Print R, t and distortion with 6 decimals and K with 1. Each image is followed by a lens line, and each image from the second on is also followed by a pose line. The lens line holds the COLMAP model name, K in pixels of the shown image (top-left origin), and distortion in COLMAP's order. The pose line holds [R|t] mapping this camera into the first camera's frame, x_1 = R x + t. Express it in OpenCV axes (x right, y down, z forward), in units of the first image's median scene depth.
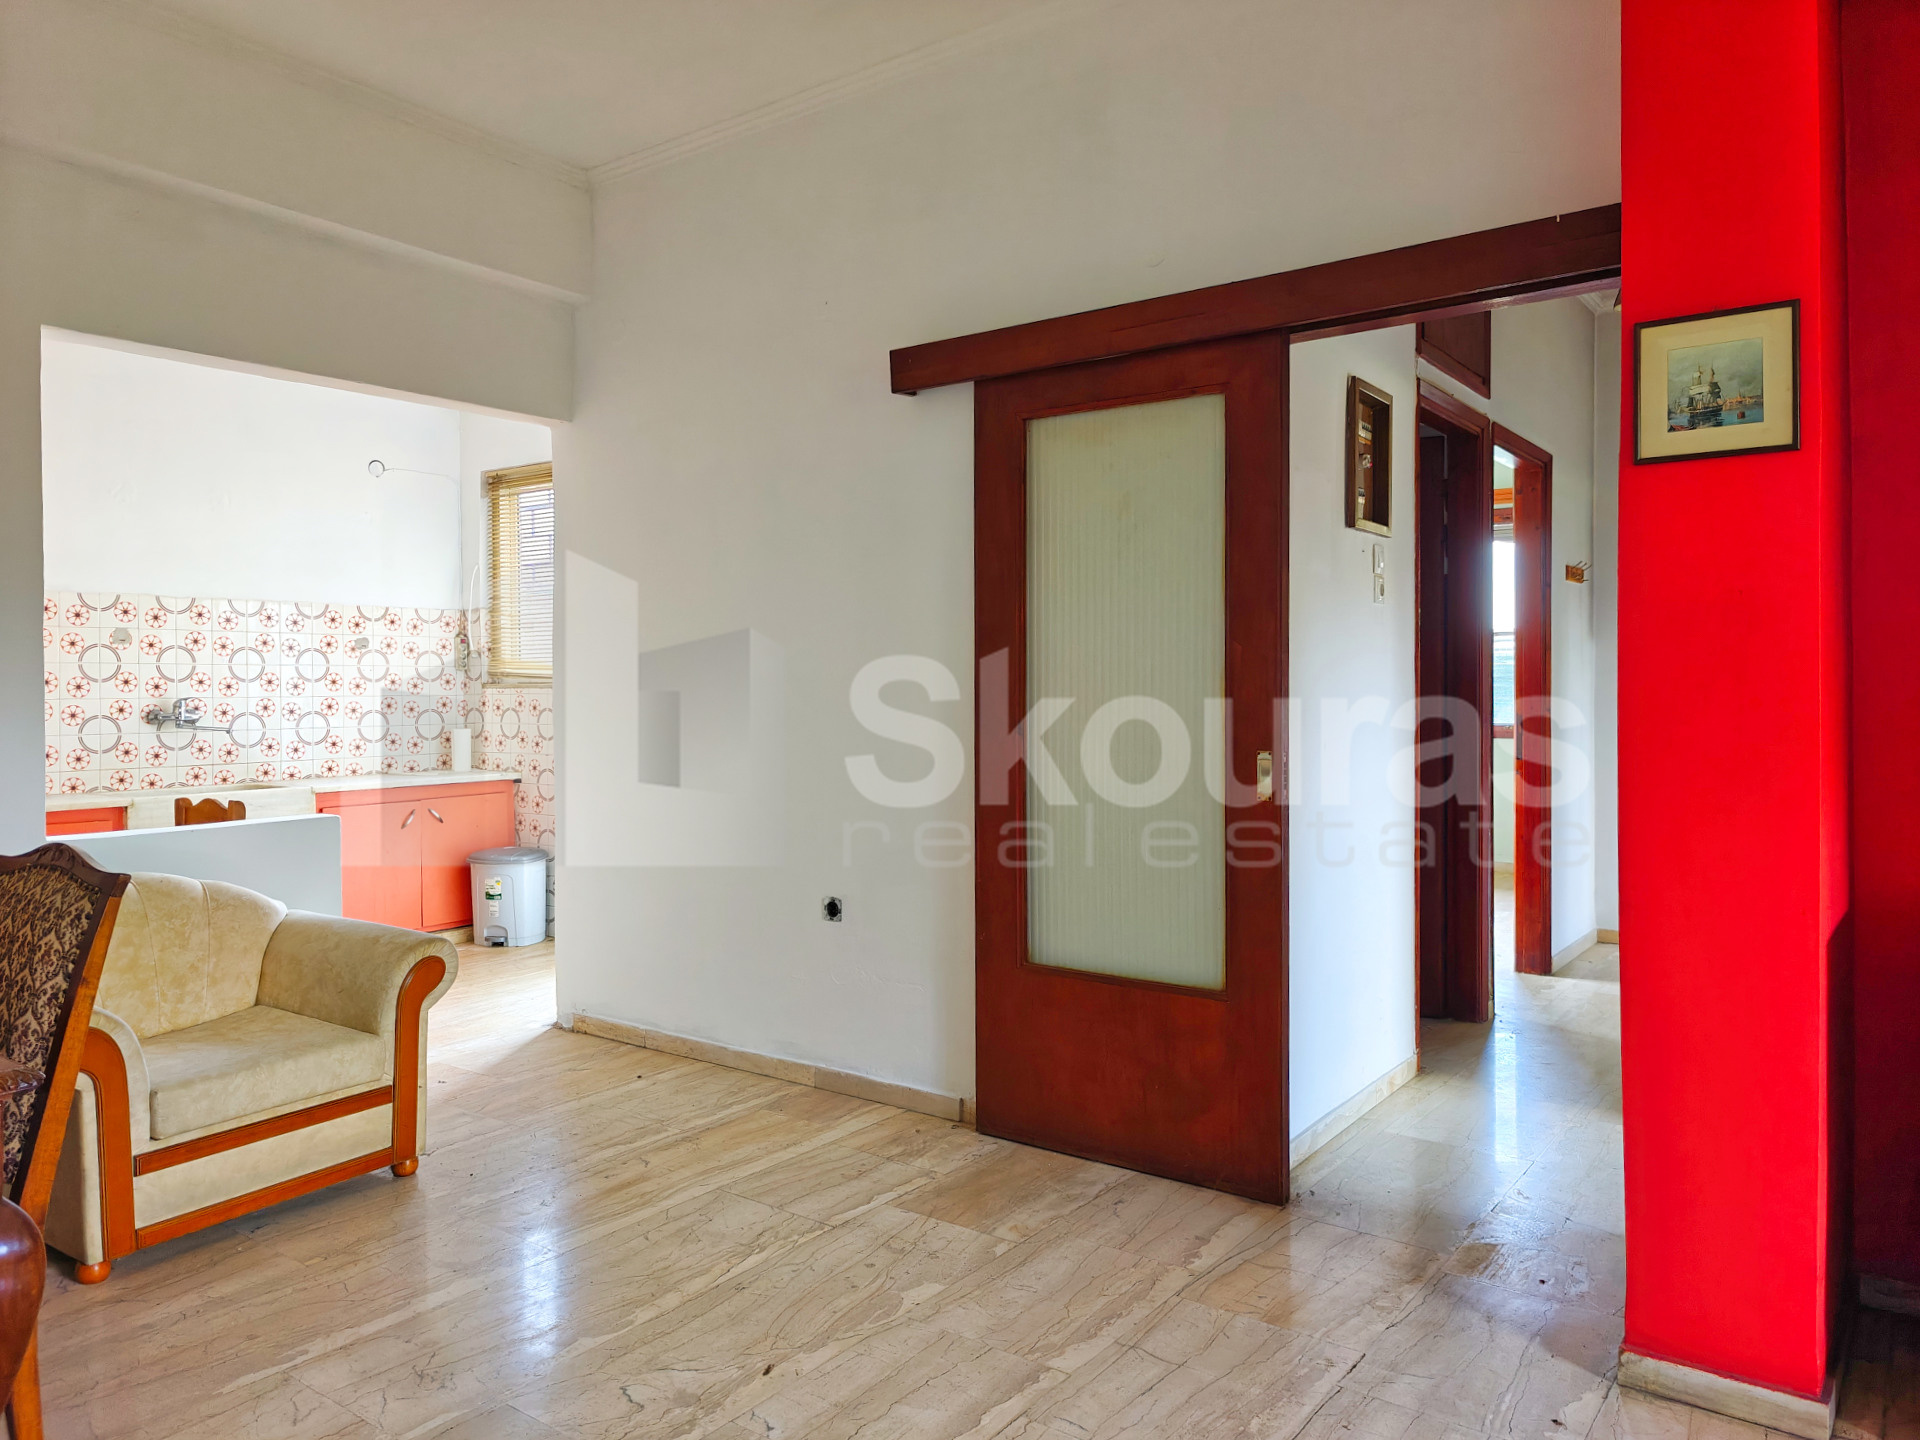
lens RADIAL K [[1323.4, 0, 959.5], [0, 1323.4, 693.7], [0, 0, 1]] dist [0.035733, -0.038803]
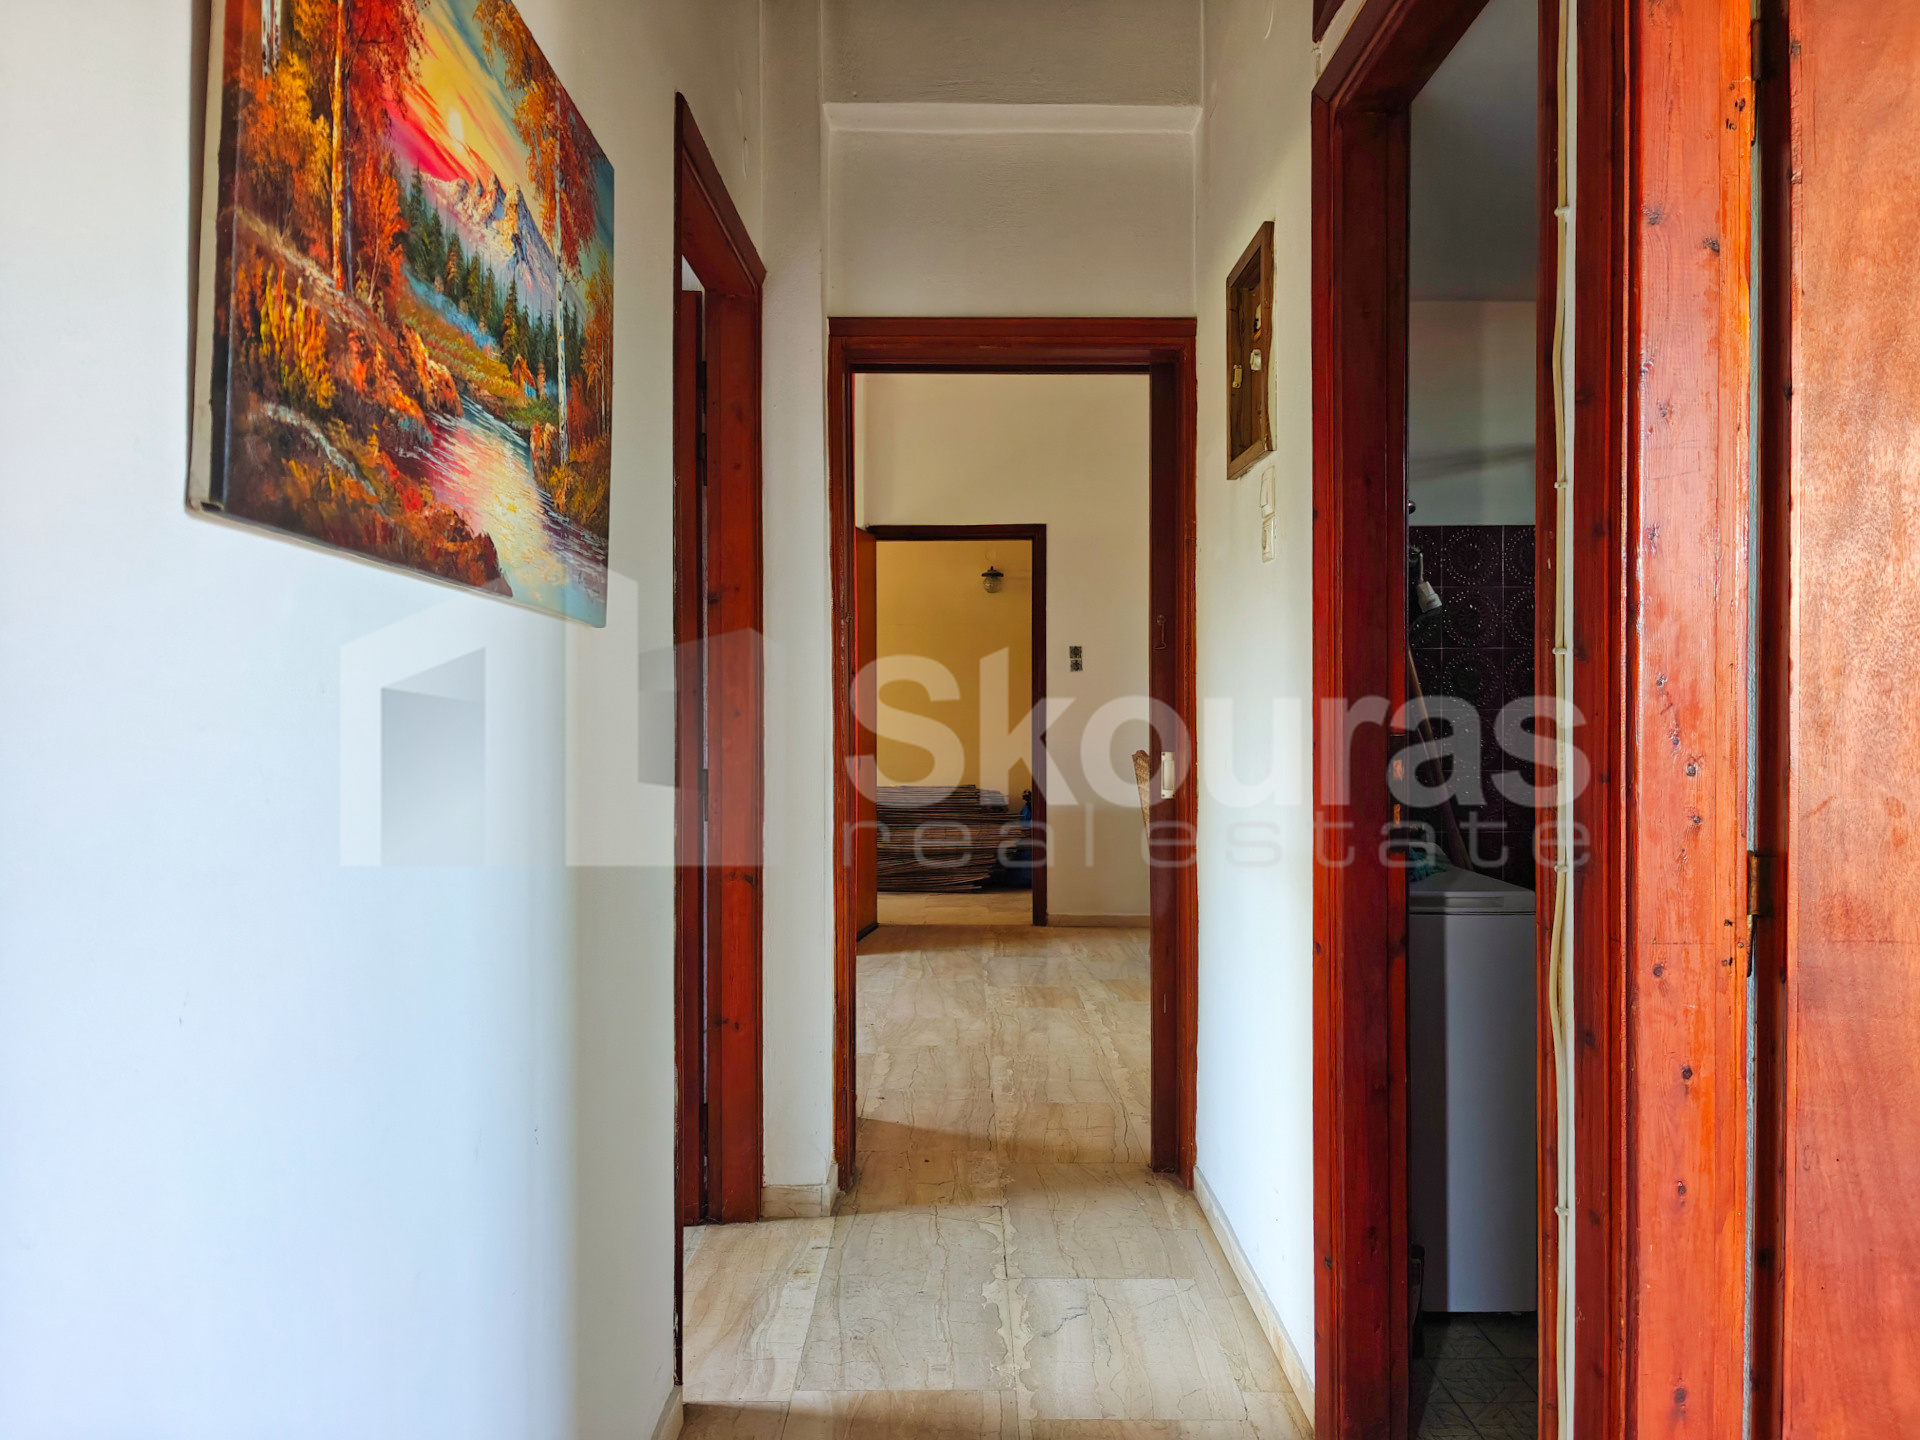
lens RADIAL K [[1323.4, 0, 959.5], [0, 1323.4, 693.7], [0, 0, 1]] dist [0.035733, -0.038803]
pose [[-0.803603, -0.006710, -0.595128, 0.926655], [-0.004075, 0.999975, -0.005773, 0.001905], [0.595152, -0.002214, -0.803610, 1.616343]]
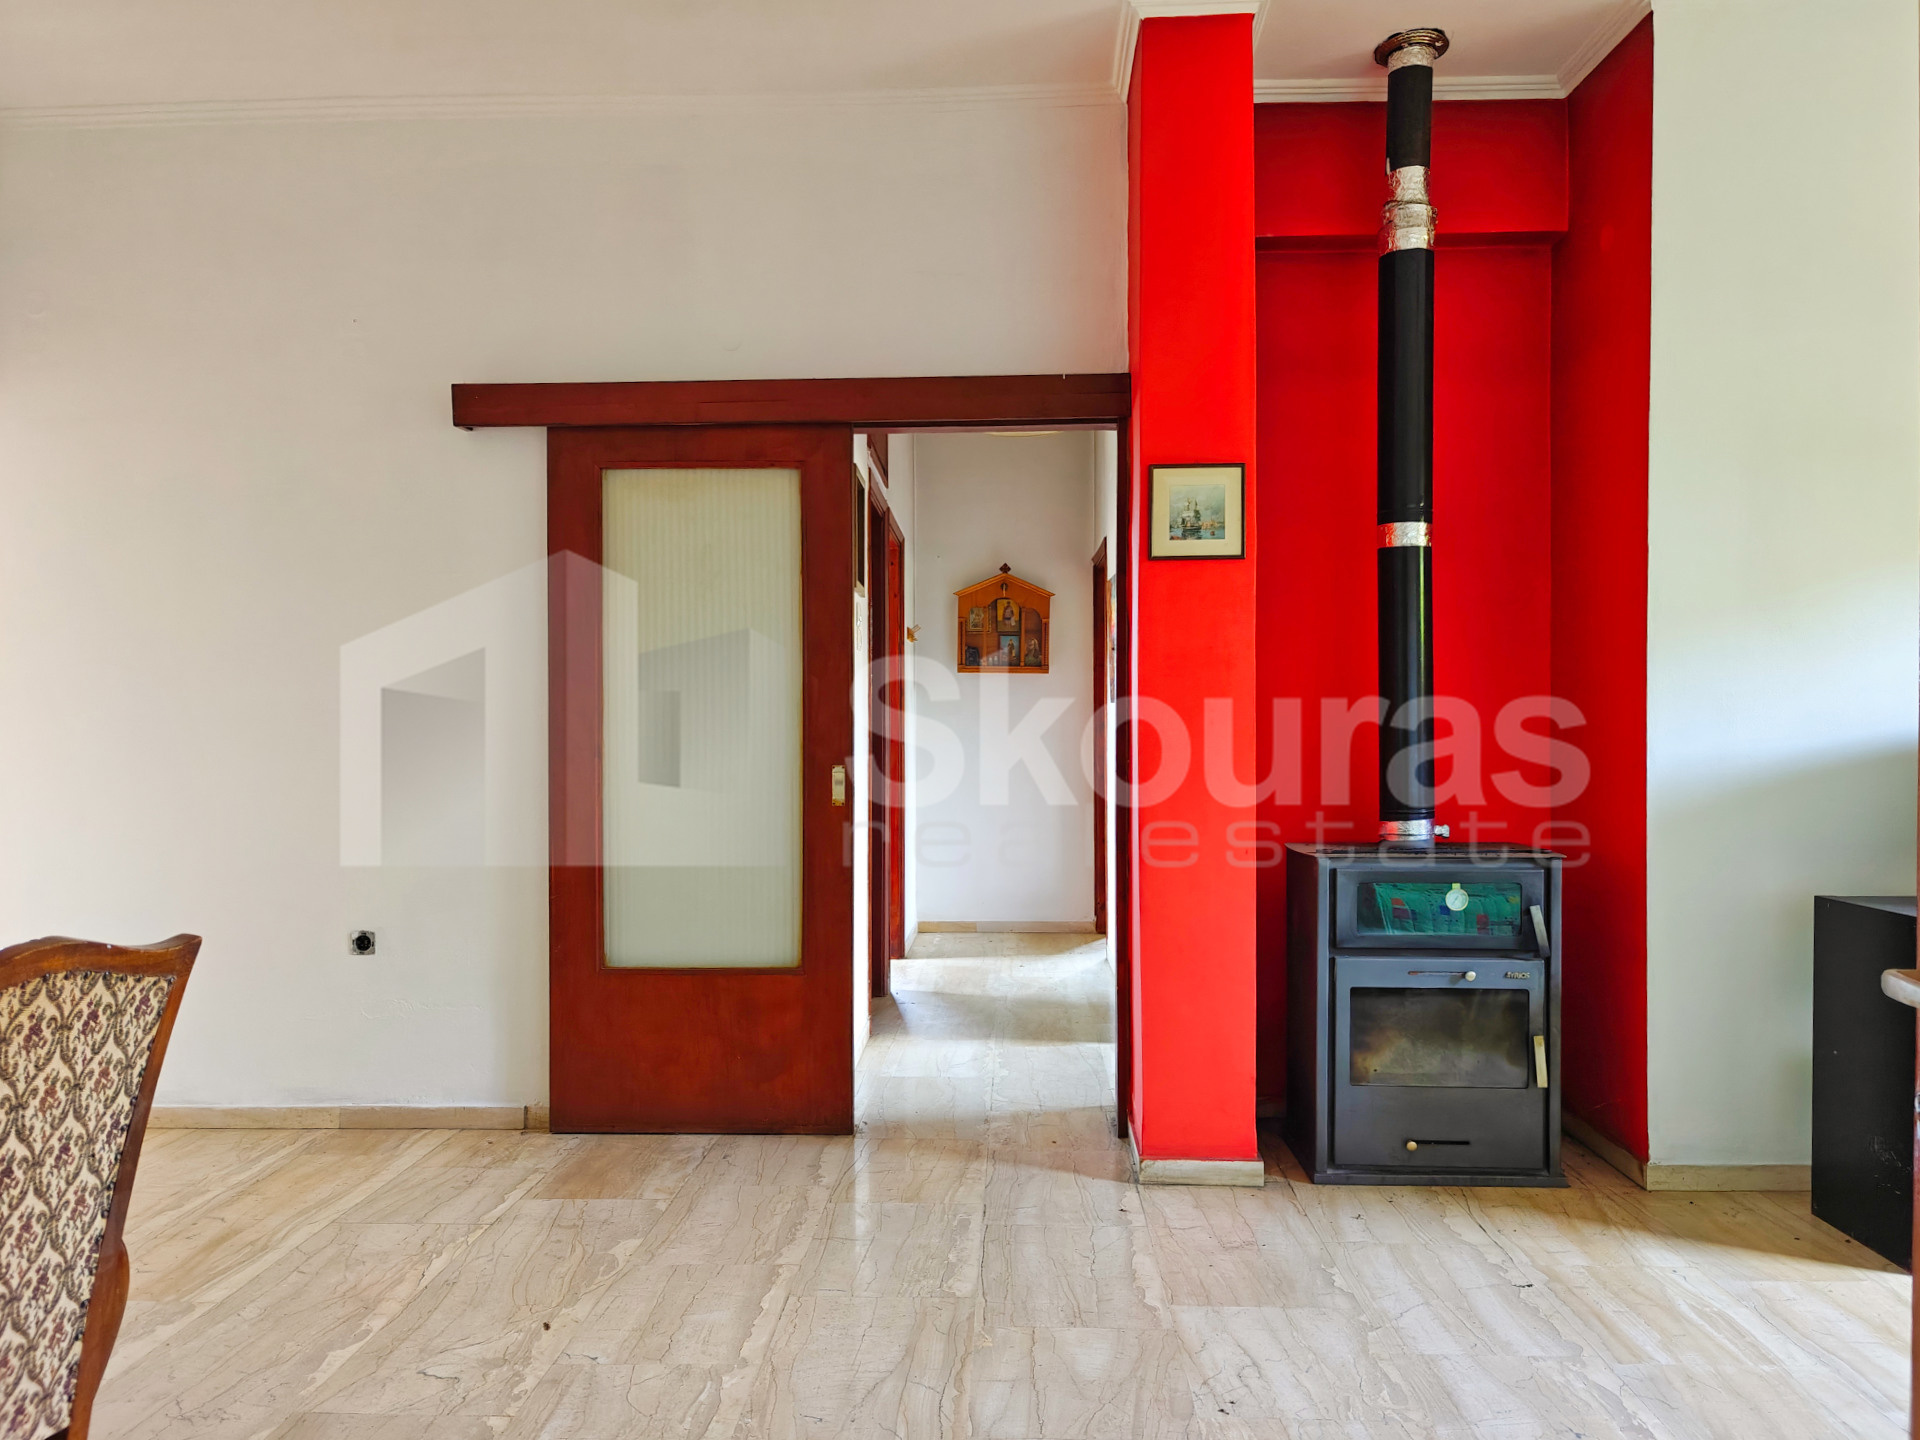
lens RADIAL K [[1323.6, 0, 956.7], [0, 1323.6, 734.2], [0, 0, 1]] dist [0.033376, -0.032493]
pose [[0.828302, -0.000481, 0.560282, -0.331328], [0.005172, 0.999964, -0.006788, 0.021306], [-0.560258, 0.008521, 0.828274, -0.068621]]
